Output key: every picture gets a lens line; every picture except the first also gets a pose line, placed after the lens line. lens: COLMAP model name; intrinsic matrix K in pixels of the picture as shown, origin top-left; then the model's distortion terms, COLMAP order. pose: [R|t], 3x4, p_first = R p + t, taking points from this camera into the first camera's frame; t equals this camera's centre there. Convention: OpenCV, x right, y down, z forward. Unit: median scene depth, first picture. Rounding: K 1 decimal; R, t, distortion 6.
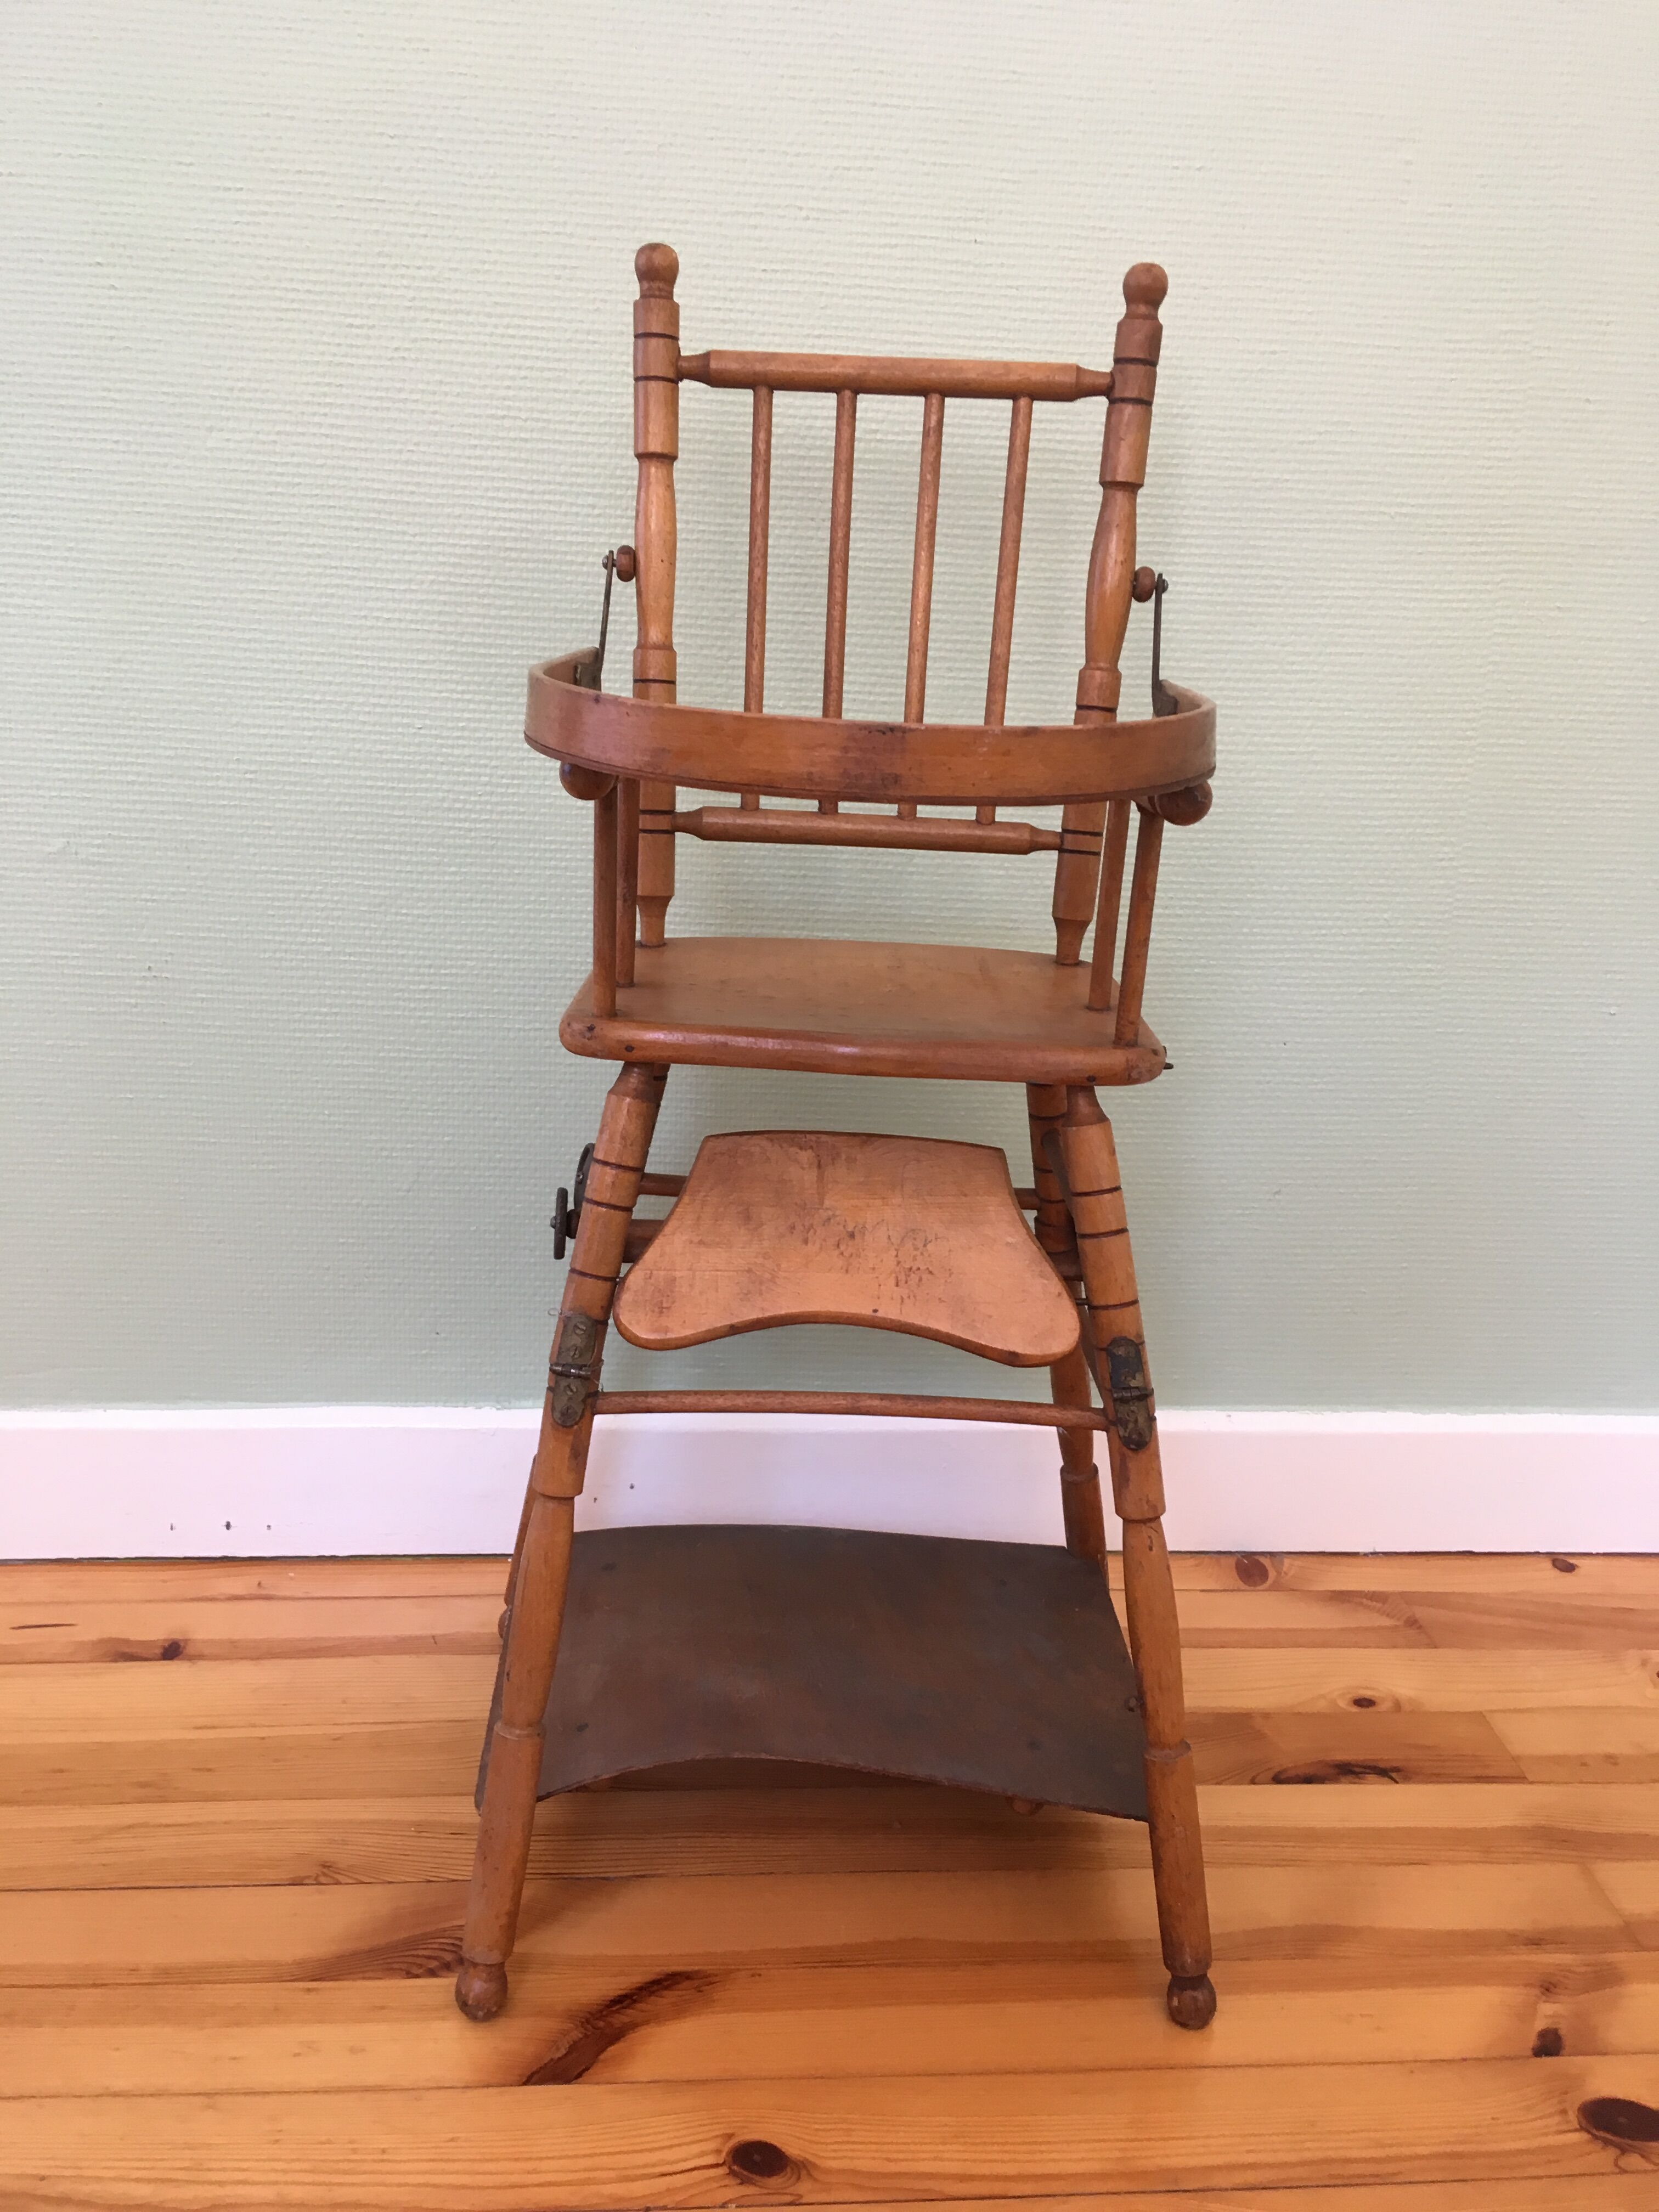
lens RADIAL K [[1919.0, 0, 832.5], [0, 1919.0, 1097.3], [0, 0, 1]] dist [0.121632, -0.195968]
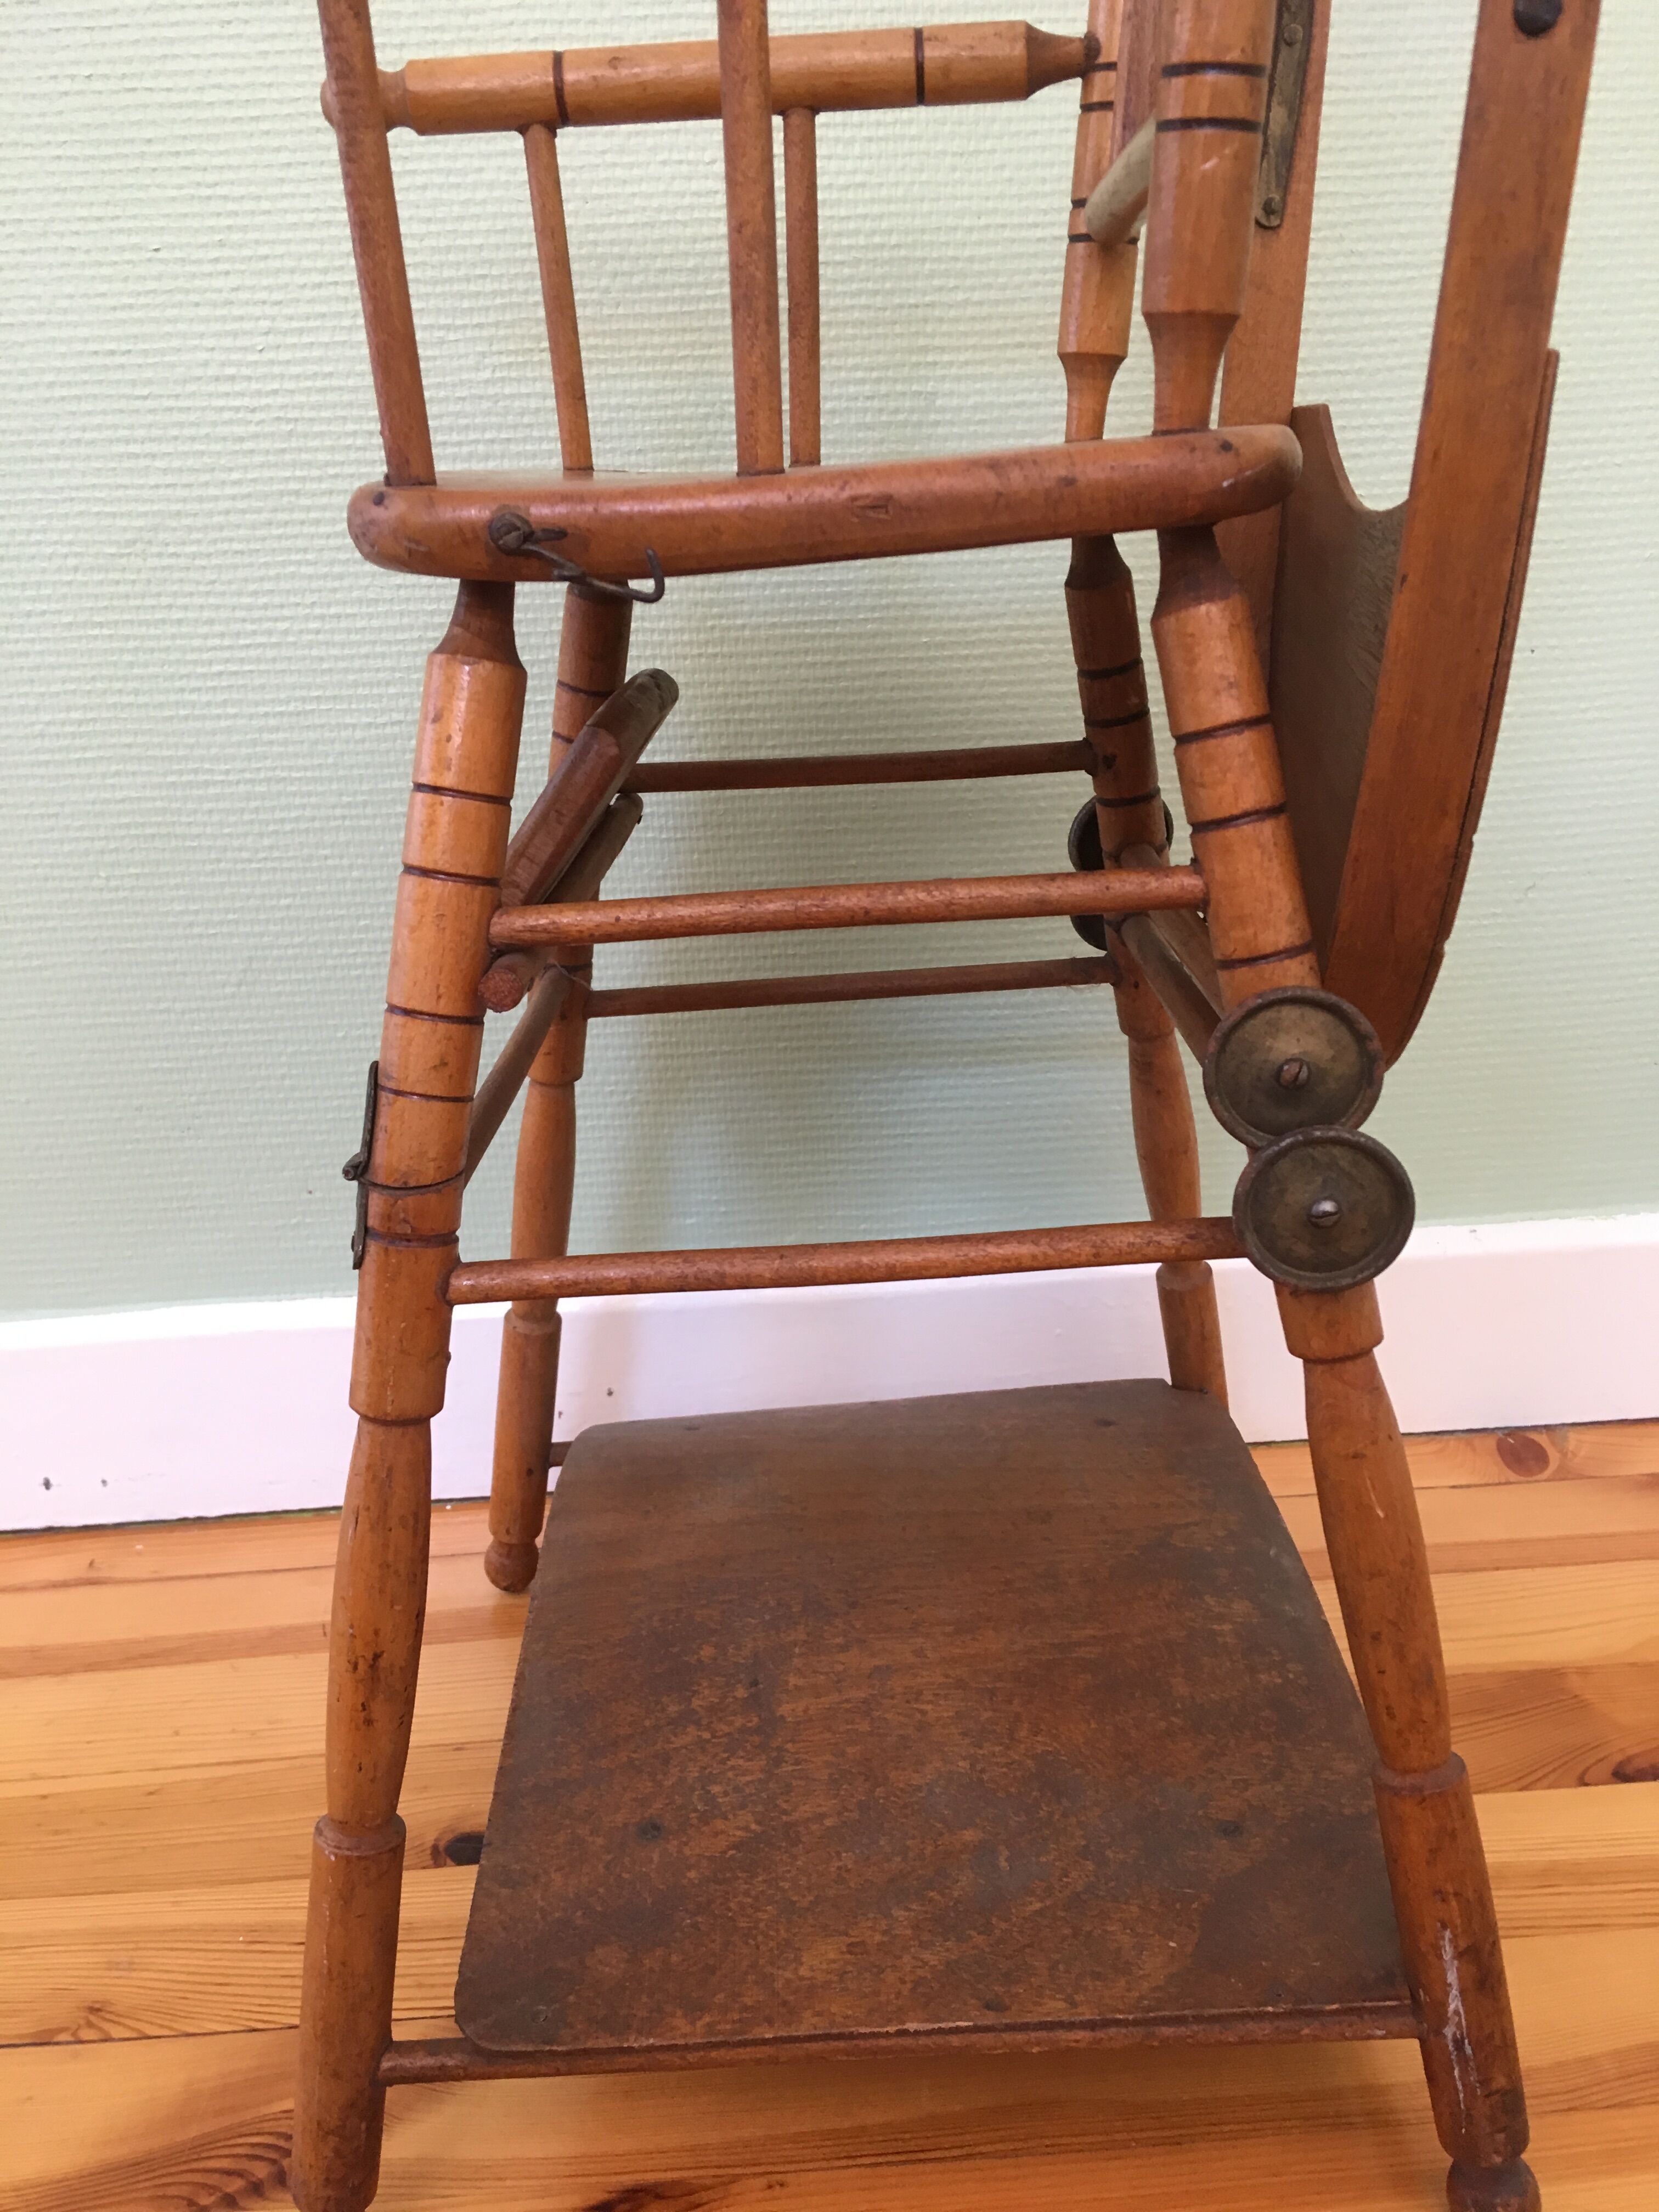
lens RADIAL K [[1919.0, 0, 835.7], [0, 1919.0, 1099.6], [0, 0, 1]] dist [0.121632, -0.195968]
pose [[0.994952, -0.077465, -0.063792, 0.034549], [0.079742, 0.996237, 0.033957, 0.092734], [0.060922, -0.038873, 0.997385, 0.366424]]
